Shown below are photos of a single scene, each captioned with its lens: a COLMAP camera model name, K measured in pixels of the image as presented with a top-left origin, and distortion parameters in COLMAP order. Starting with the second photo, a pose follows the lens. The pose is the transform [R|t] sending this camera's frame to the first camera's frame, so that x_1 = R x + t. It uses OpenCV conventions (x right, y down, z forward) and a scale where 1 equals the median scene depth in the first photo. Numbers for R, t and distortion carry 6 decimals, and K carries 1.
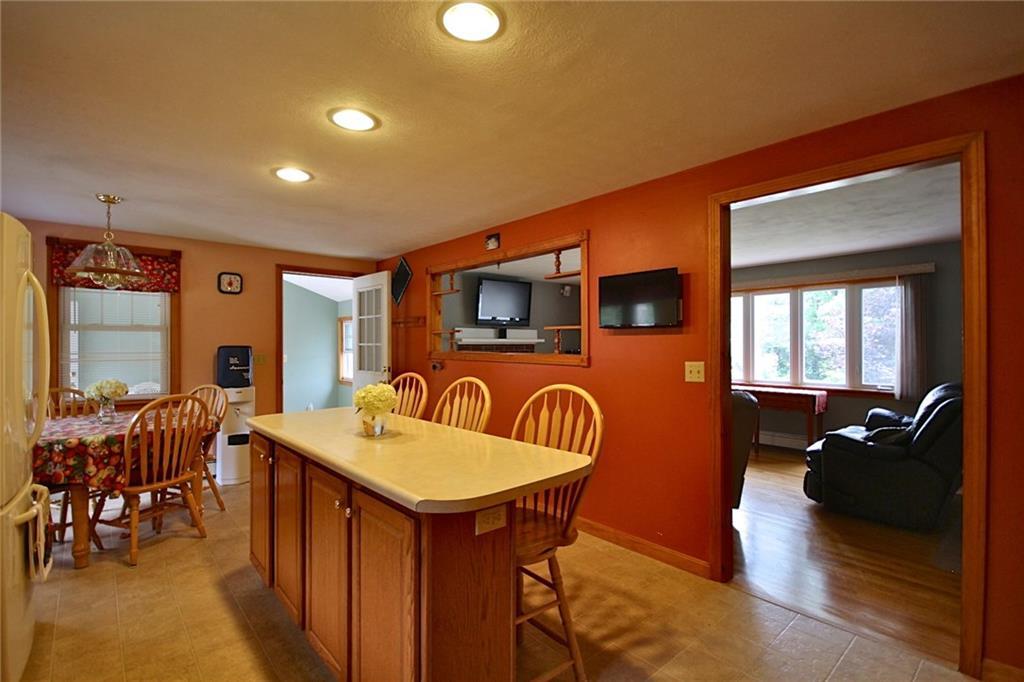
lens RADIAL K [[477.0, 0, 510.8], [0, 477.0, 343.7], [0, 0, 1]] dist [-0.012576, -0.000516]
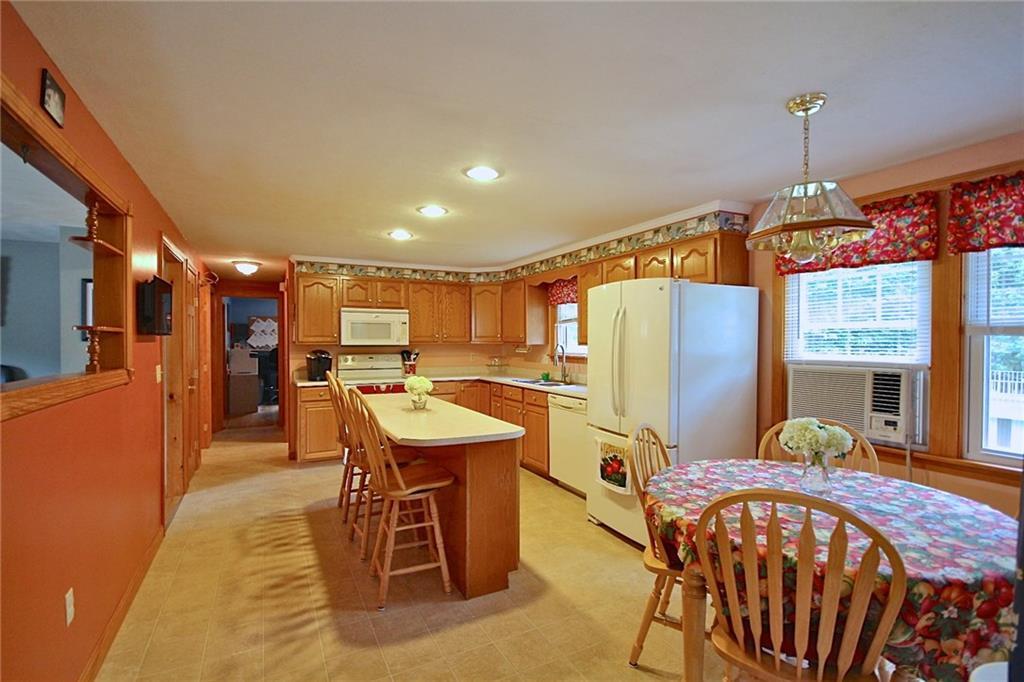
lens RADIAL K [[477.3, 0, 511.3], [0, 477.3, 345.5], [0, 0, 1]] dist [0.001582, -0.000085]
pose [[-0.971483, -0.005156, 0.237052, -0.603867], [-0.002627, 0.999936, 0.010982, -0.021711], [-0.237094, 0.010047, -0.971435, 1.564858]]
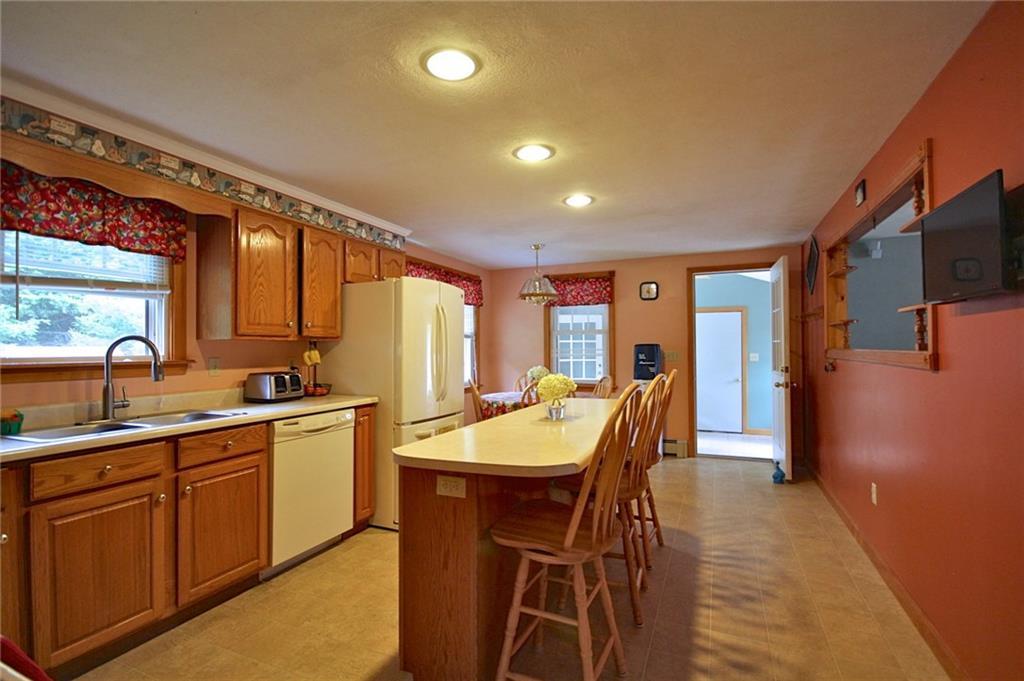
lens RADIAL K [[472.1, 0, 510.6], [0, 472.1, 346.4], [0, 0, 1]] dist [0.000559, -0.000021]
pose [[0.424298, -0.006651, -0.905498, 0.453908], [0.010858, 0.999939, -0.002256, 0.012151], [0.905457, -0.008875, 0.424345, 0.271002]]
